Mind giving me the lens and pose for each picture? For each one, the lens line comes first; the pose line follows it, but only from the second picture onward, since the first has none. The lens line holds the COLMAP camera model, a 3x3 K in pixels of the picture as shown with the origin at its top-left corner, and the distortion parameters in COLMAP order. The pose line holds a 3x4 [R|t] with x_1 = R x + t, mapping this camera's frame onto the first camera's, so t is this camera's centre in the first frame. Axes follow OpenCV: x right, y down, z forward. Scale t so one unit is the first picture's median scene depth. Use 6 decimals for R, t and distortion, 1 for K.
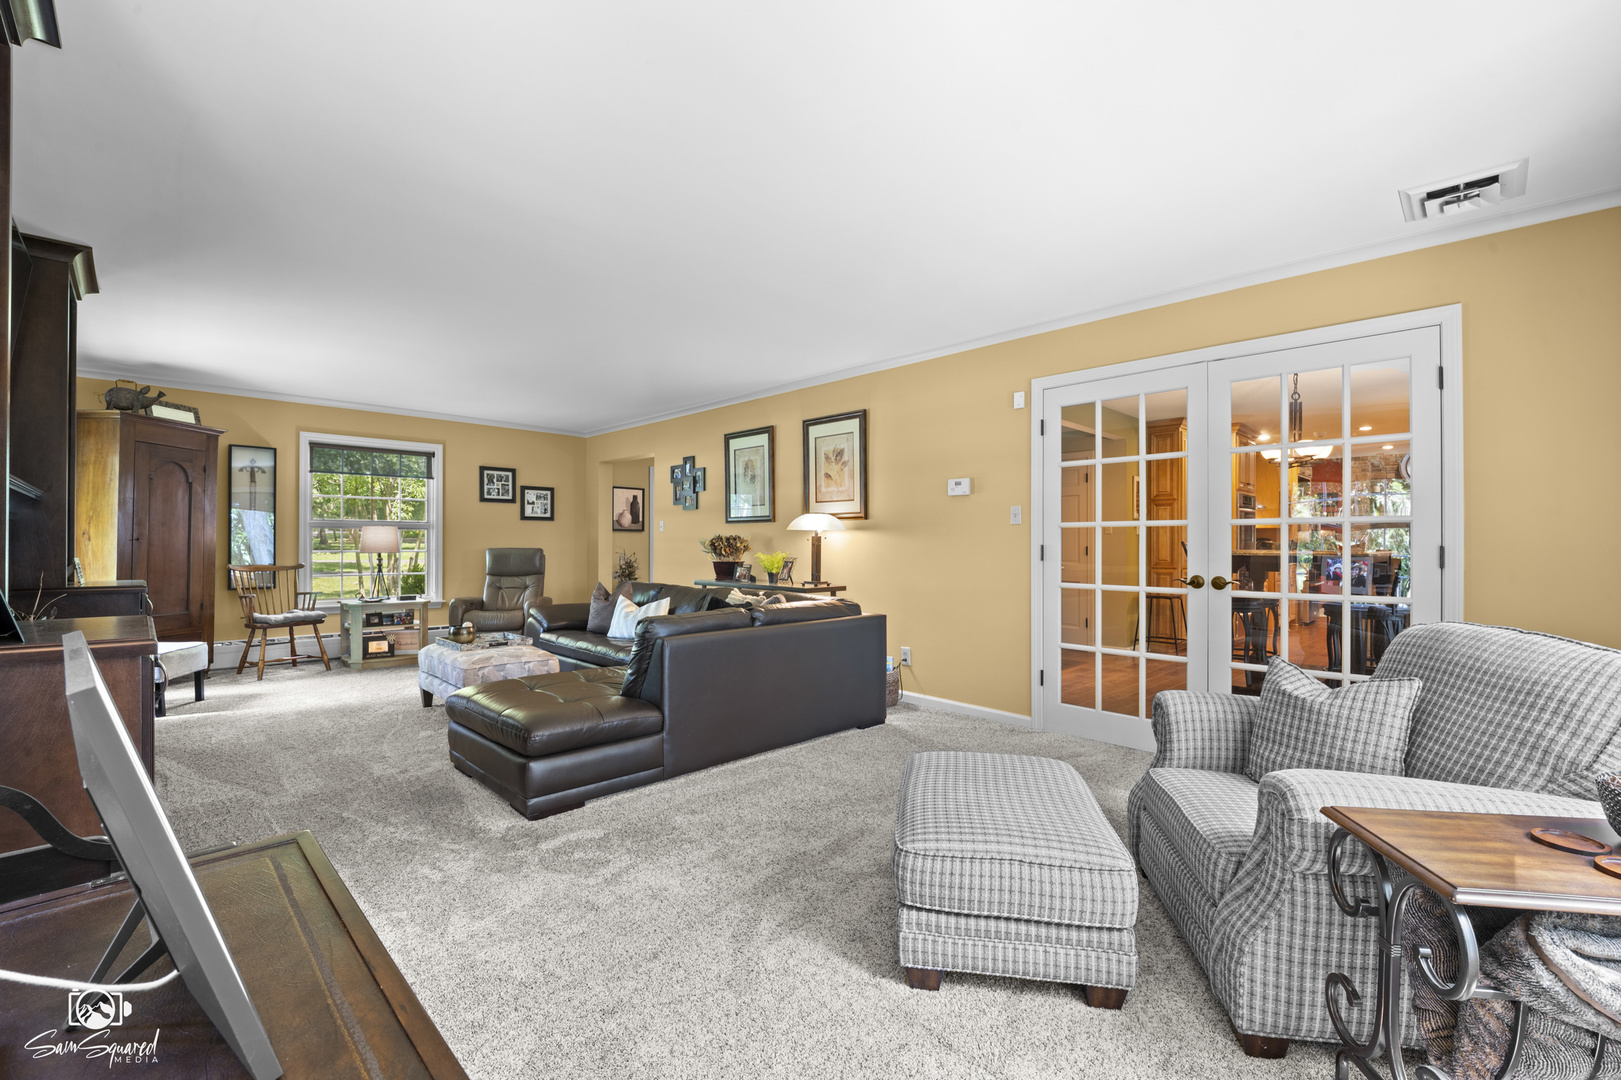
lens RADIAL K [[671.3, 0, 813.7], [0, 671.3, 541.5], [0, 0, 1]] dist [0.001606, -0.008313]
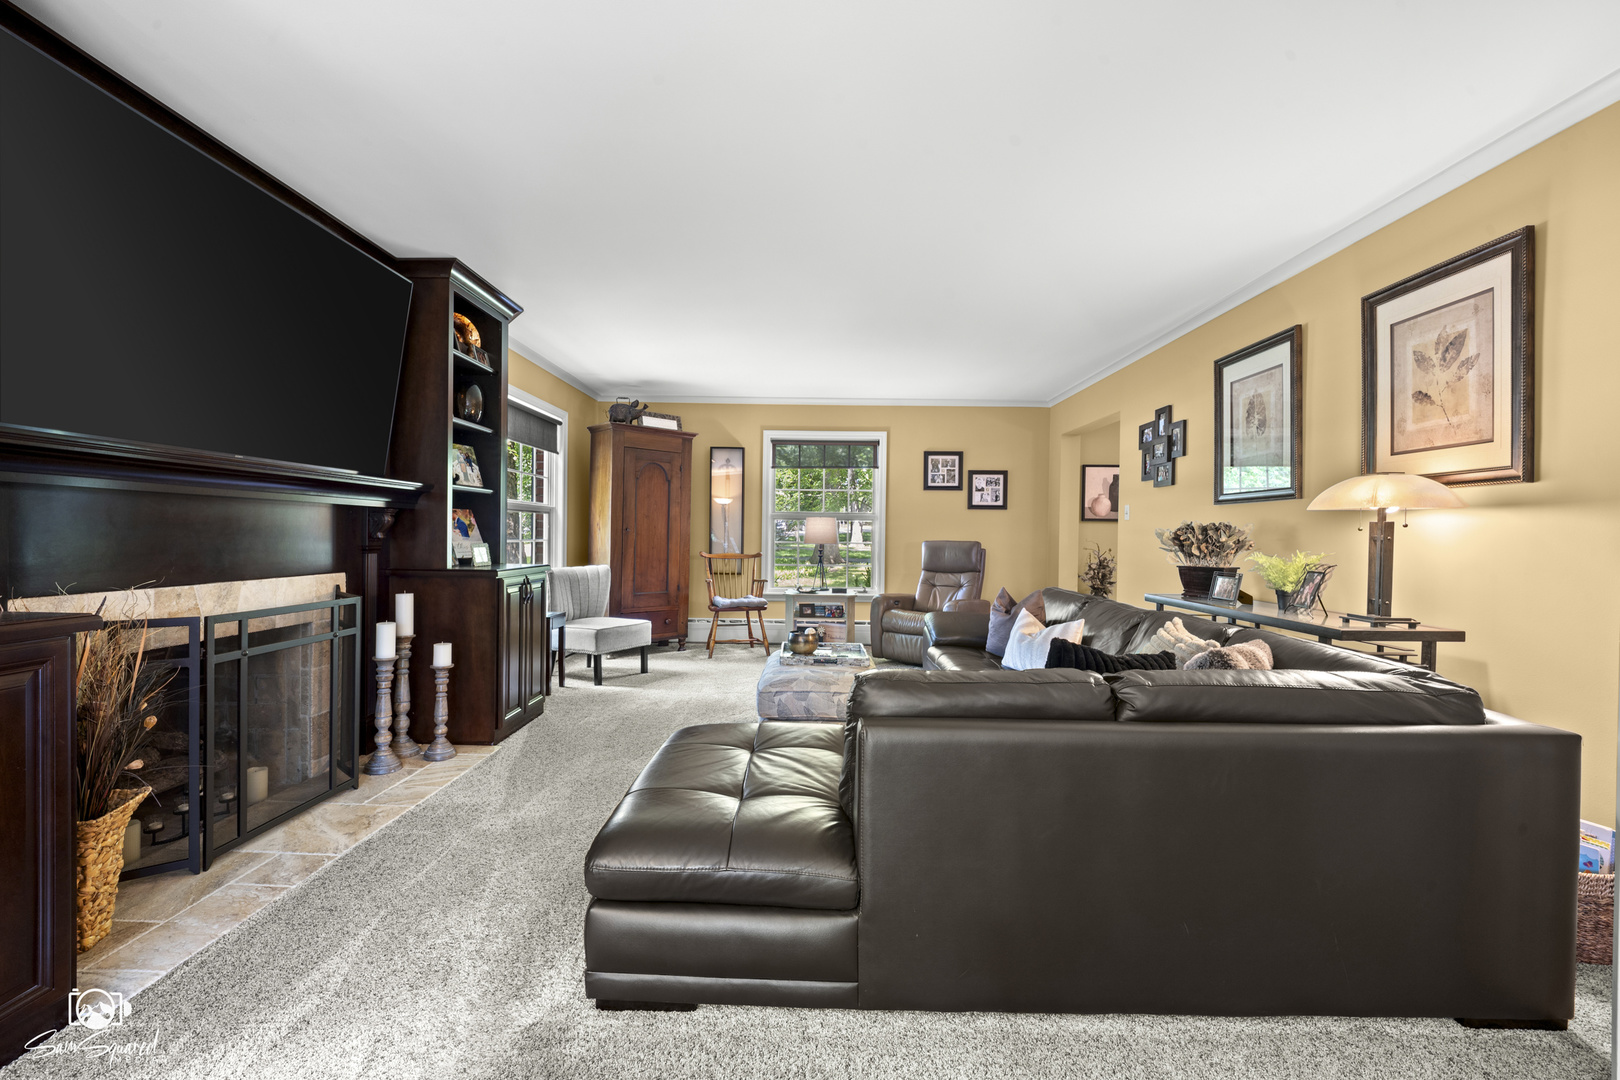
lens RADIAL K [[670.9, 0, 785.1], [0, 670.9, 538.3], [0, 0, 1]] dist [0.001606, -0.008313]
pose [[0.693758, 0.009479, -0.720146, 0.044194], [-0.007064, 0.999955, 0.006356, 0.003203], [0.720174, 0.000678, 0.693793, 0.308300]]
